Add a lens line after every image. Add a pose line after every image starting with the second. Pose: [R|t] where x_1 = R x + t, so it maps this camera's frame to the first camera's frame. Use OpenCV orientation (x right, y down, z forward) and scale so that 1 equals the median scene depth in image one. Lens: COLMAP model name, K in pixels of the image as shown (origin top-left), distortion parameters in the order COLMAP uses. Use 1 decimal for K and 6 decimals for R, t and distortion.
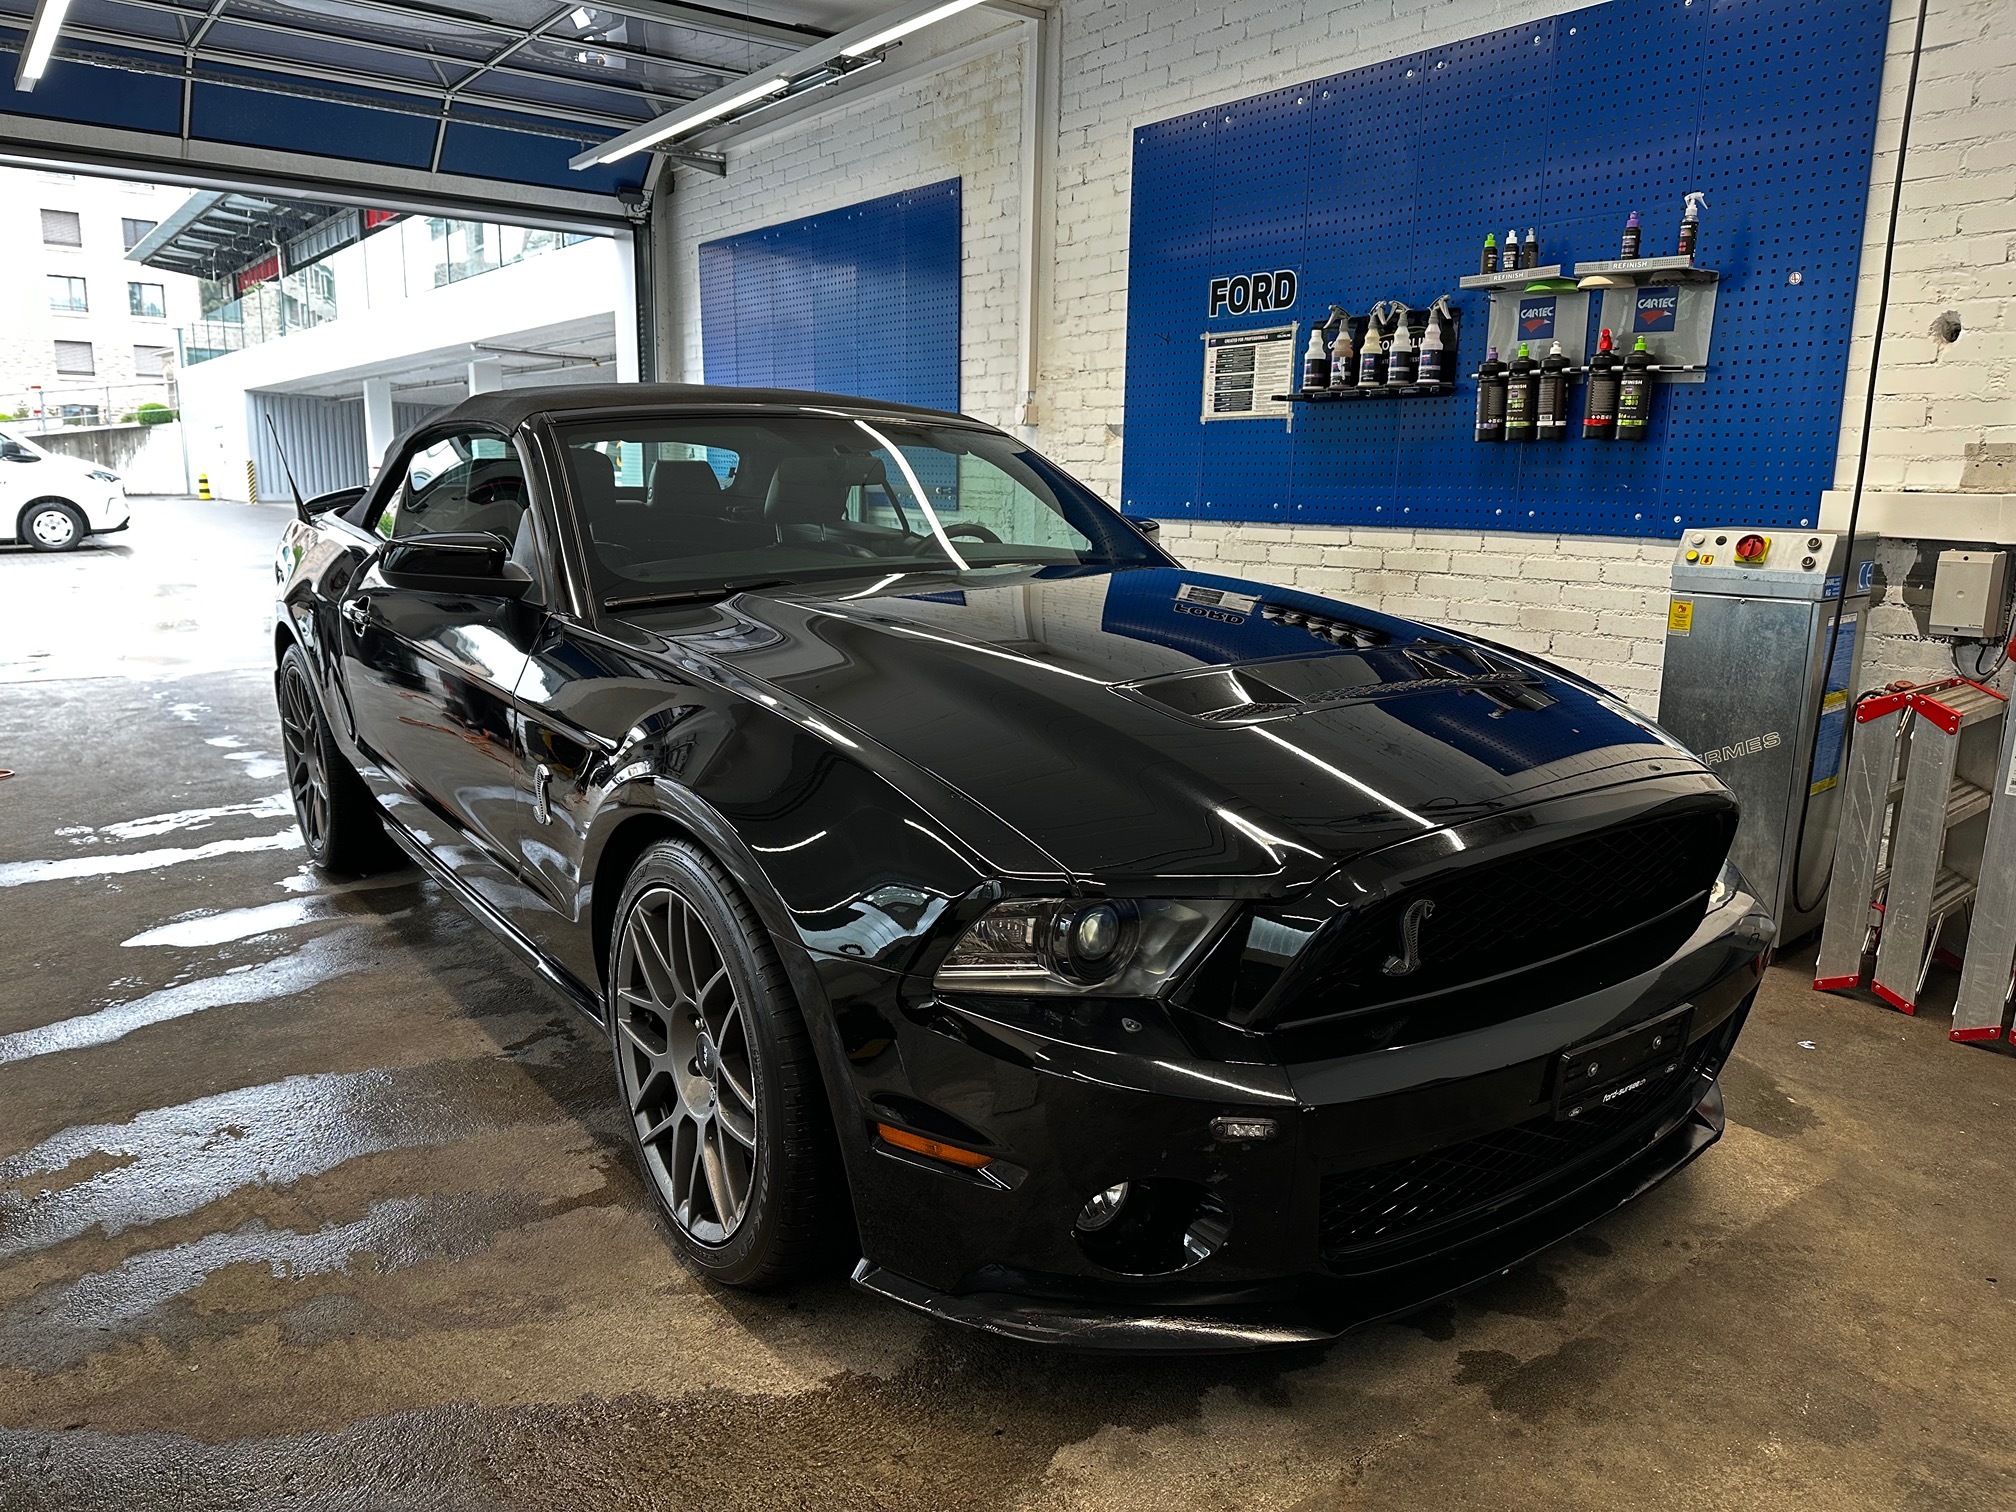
lens RADIAL K [[1396.6, 0, 1004.4], [0, 1396.6, 788.2], [0, 0, 1]] dist [0.002679, -0.021689]
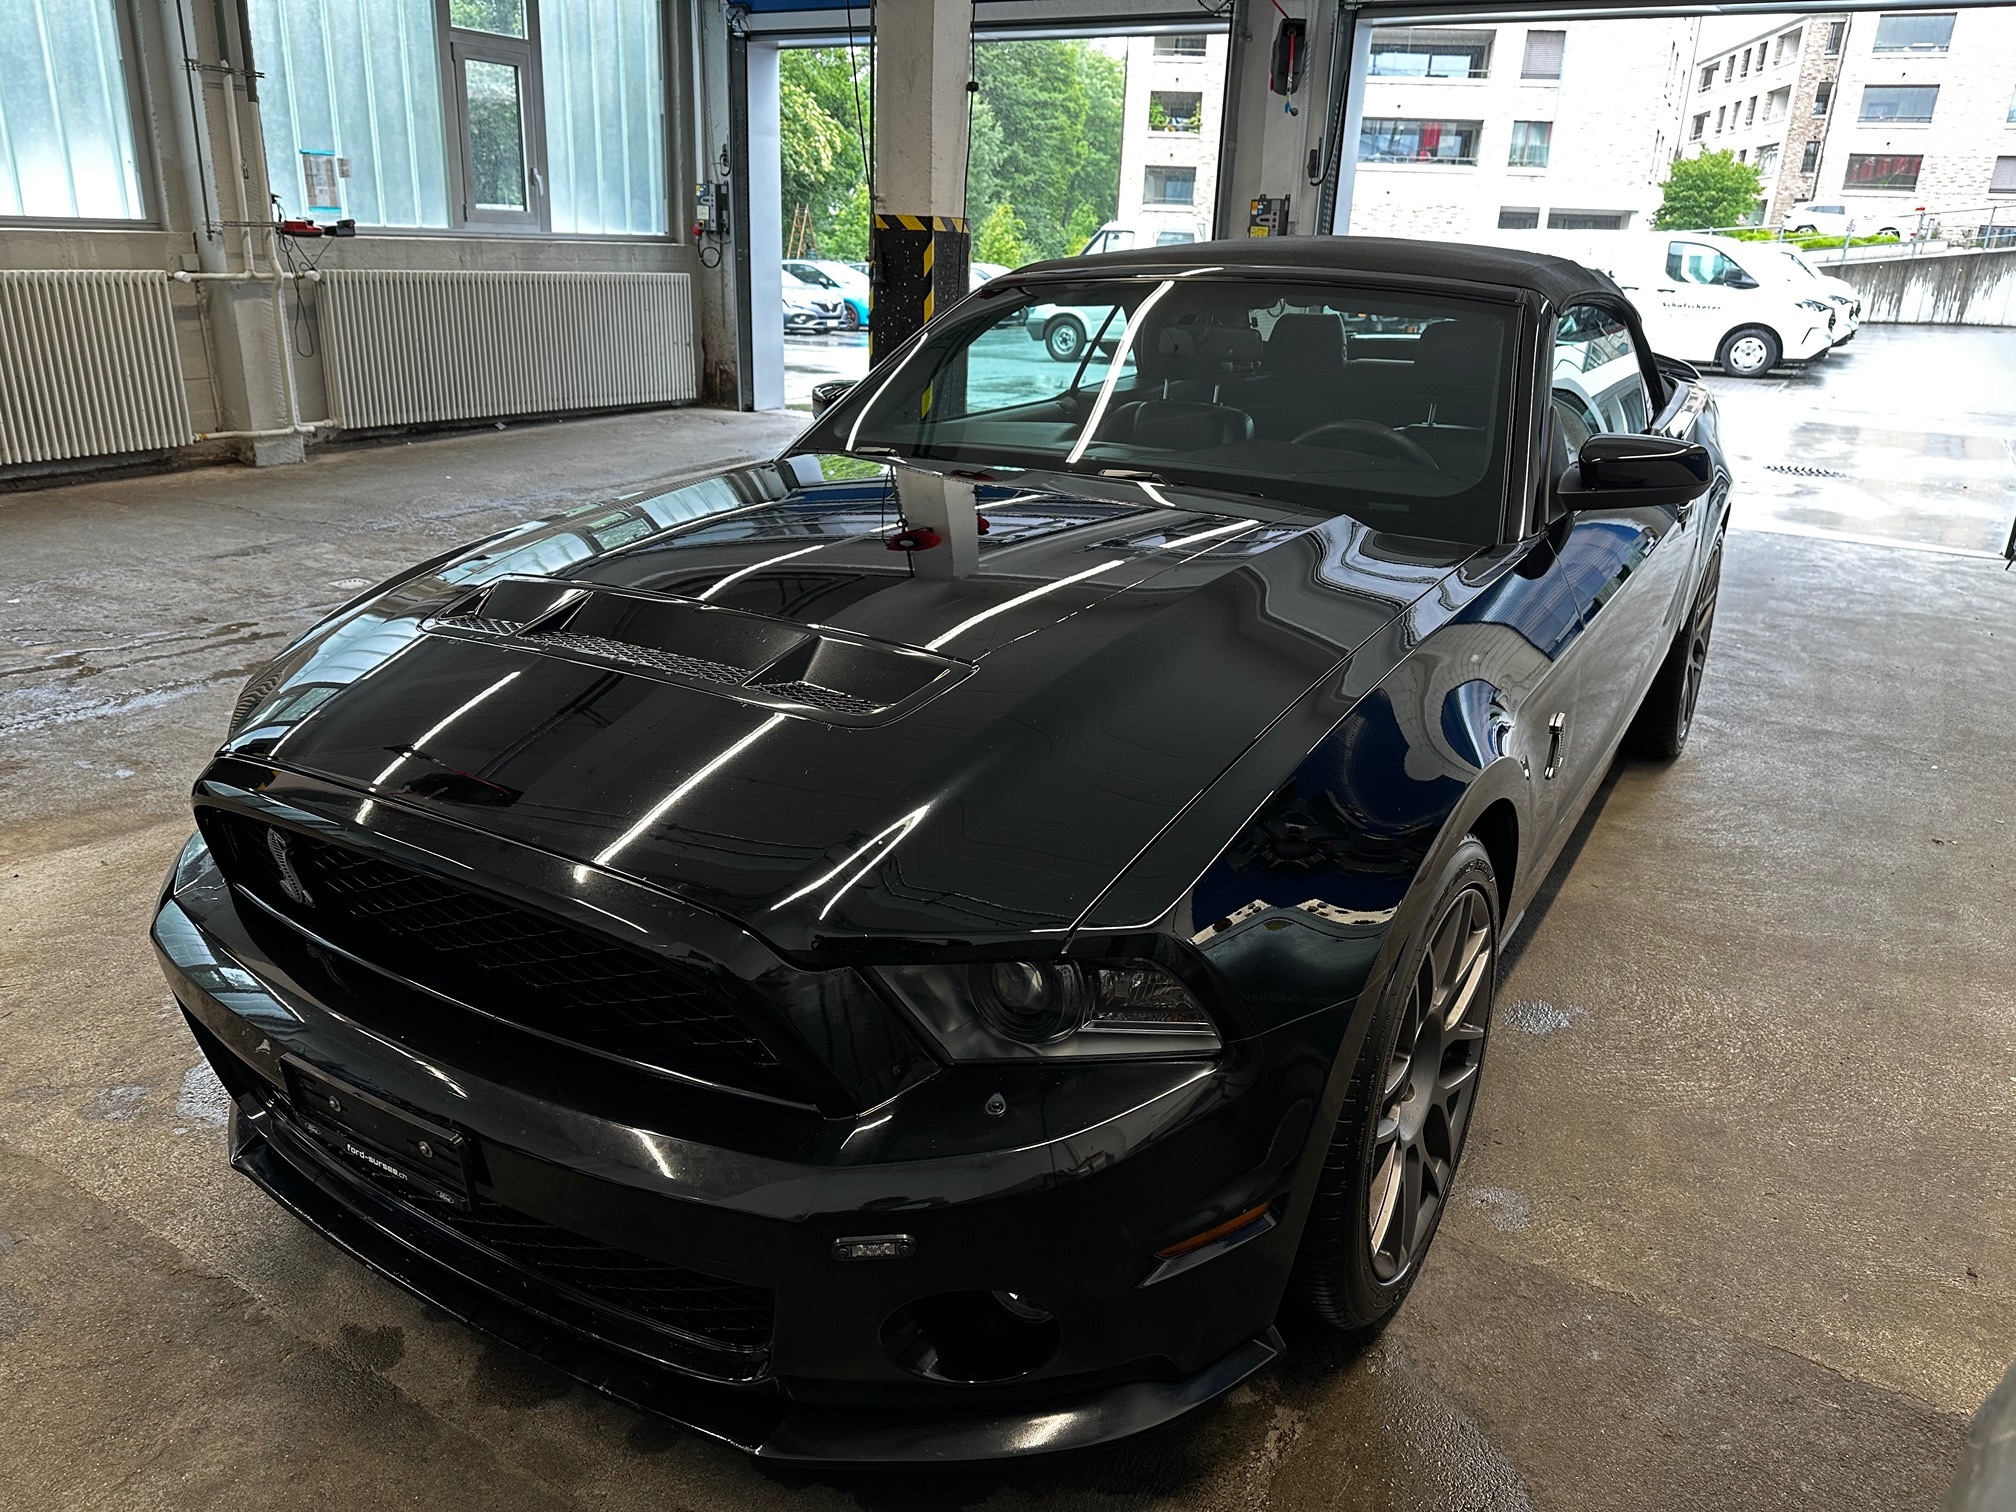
lens RADIAL K [[1396.6, 0, 991.4], [0, 1396.6, 772.1], [0, 0, 1]] dist [0.002679, -0.021689]
pose [[0.382749, 0.319525, -0.866837, 0.100705], [-0.225448, 0.942223, 0.247768, -0.024061], [0.895922, 0.100594, 0.432671, 0.077003]]
